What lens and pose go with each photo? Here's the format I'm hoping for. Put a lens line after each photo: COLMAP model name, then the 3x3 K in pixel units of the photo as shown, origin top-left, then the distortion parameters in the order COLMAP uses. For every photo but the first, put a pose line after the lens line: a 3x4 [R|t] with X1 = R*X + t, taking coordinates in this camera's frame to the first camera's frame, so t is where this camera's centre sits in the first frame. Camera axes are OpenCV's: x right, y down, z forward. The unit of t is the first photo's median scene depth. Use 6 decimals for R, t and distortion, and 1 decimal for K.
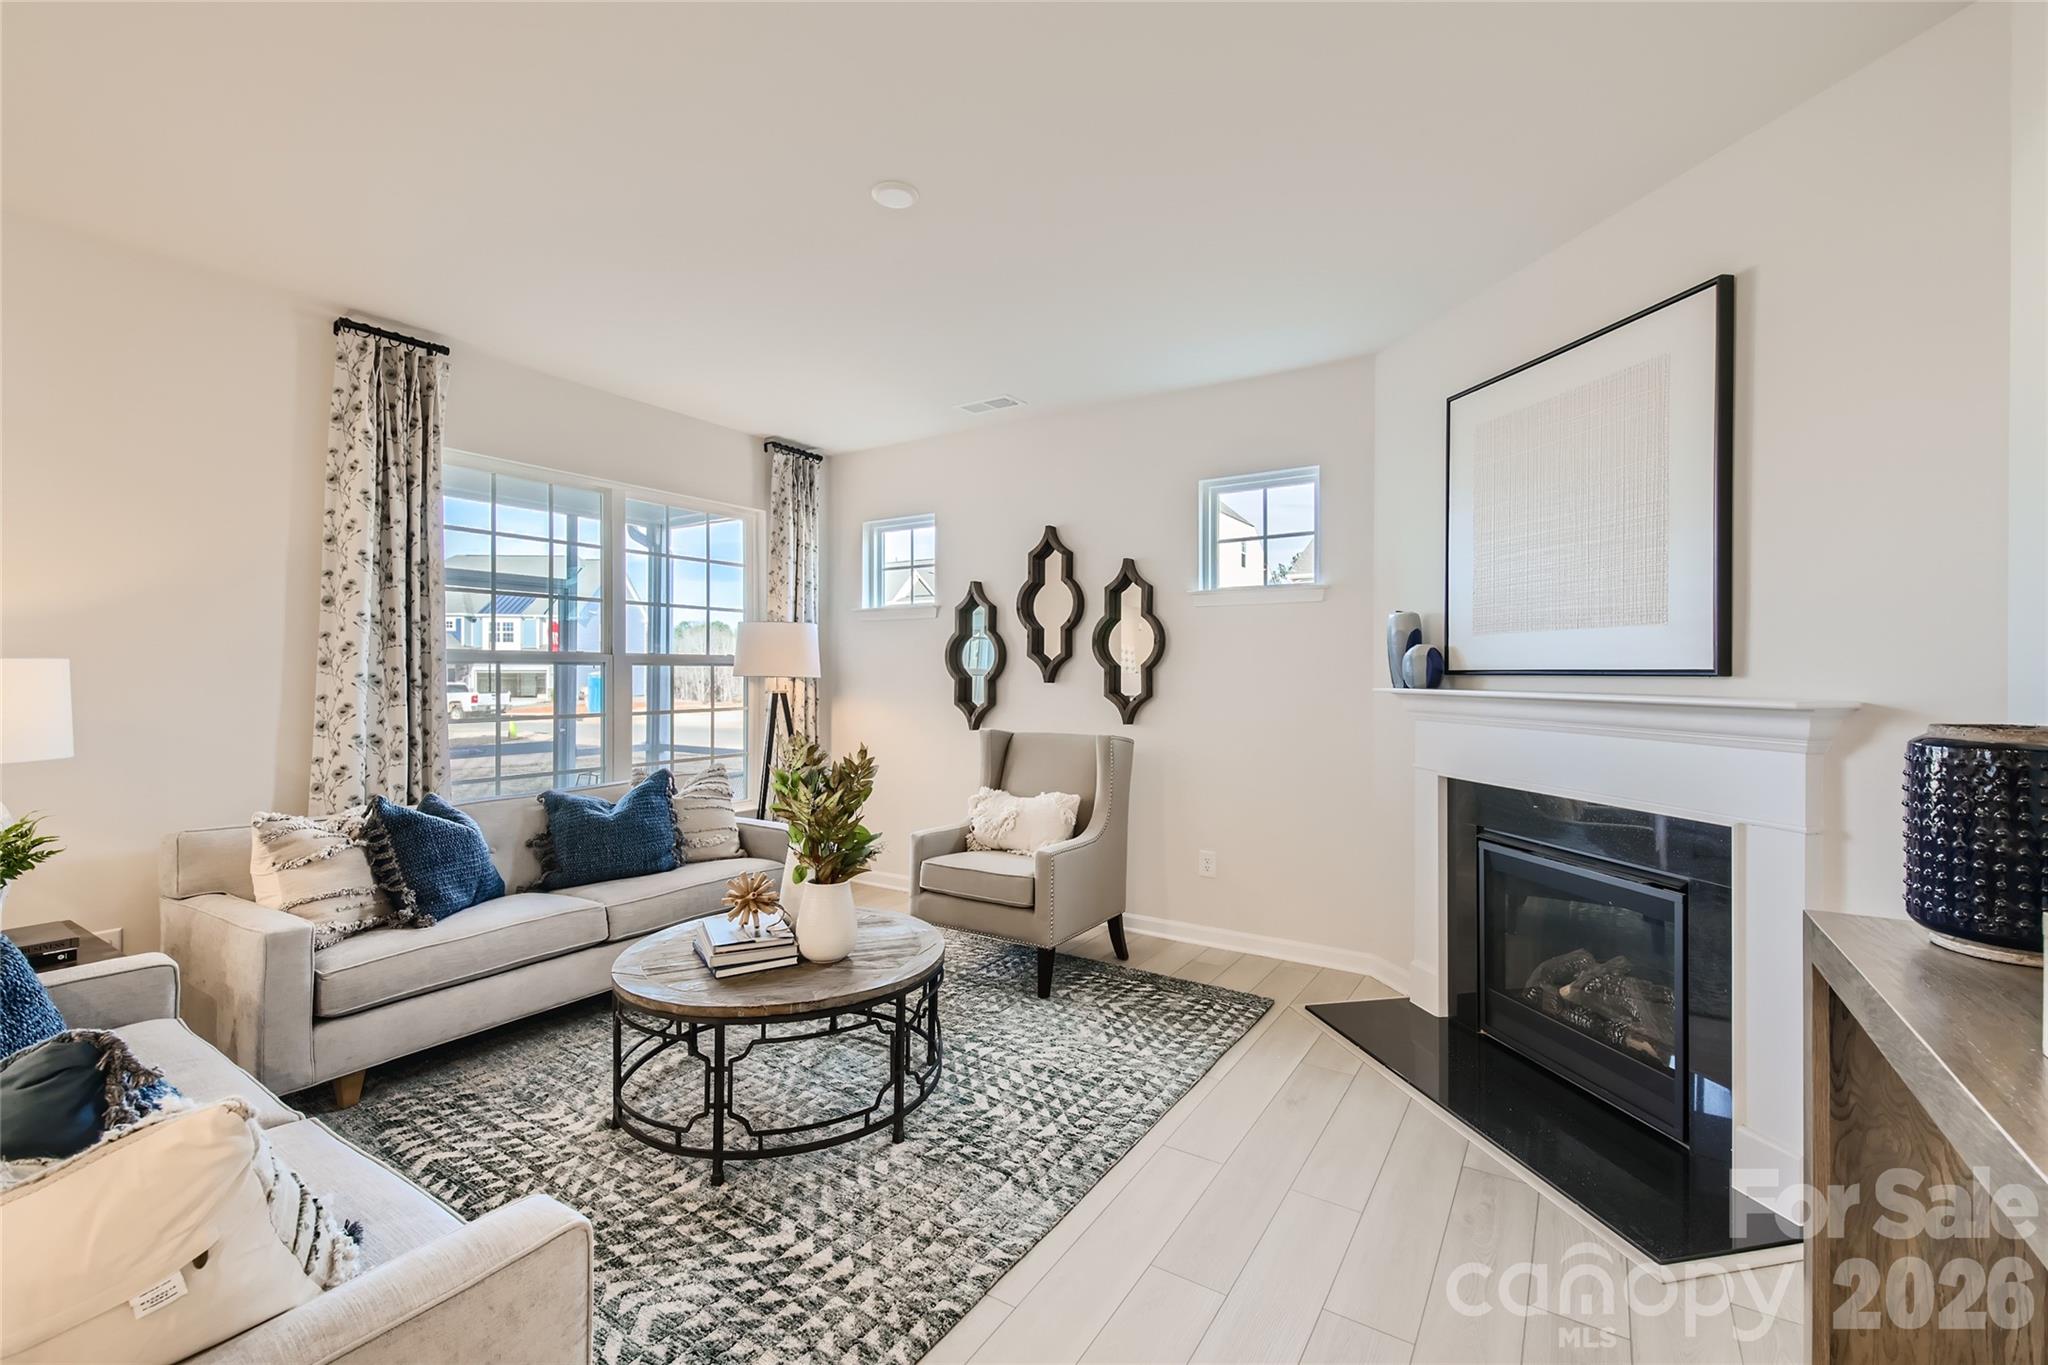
lens RADIAL K [[872.2, 0, 1024.0], [0, 872.2, 682.5], [0, 0, 1]] dist [0.023523, 0.000122]
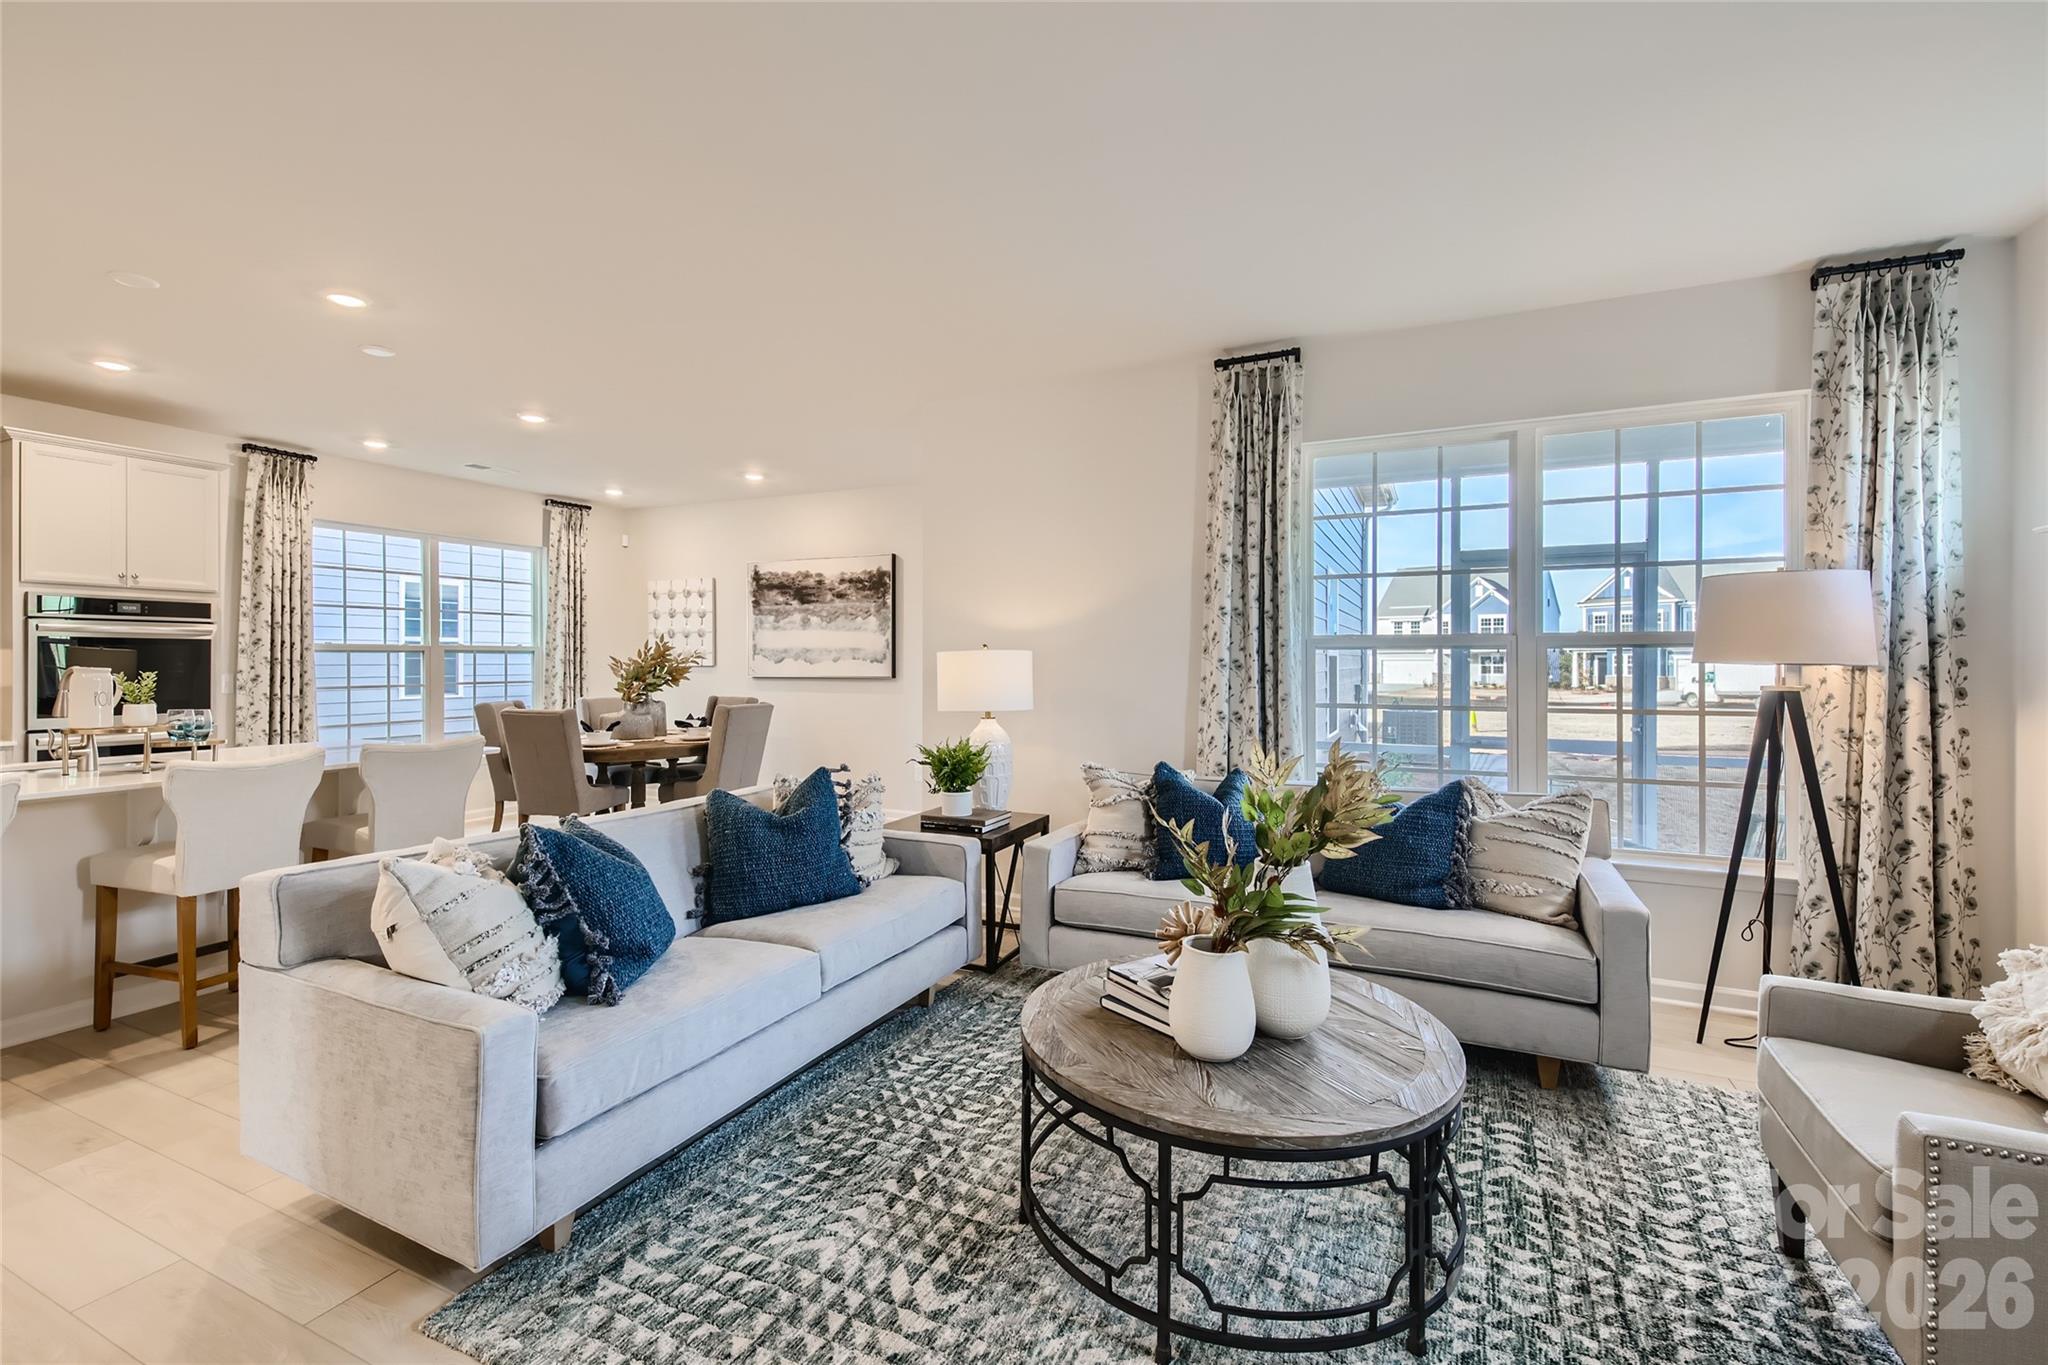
lens RADIAL K [[879.2, 0, 1032.8], [0, 879.2, 665.3], [0, 0, 1]] dist [0.015950, -0.000202]
pose [[0.139430, 0.007847, -0.990201, 0.359015], [-0.008753, 0.999939, 0.006692, -0.006935], [0.990193, 0.007734, 0.139490, 0.568606]]
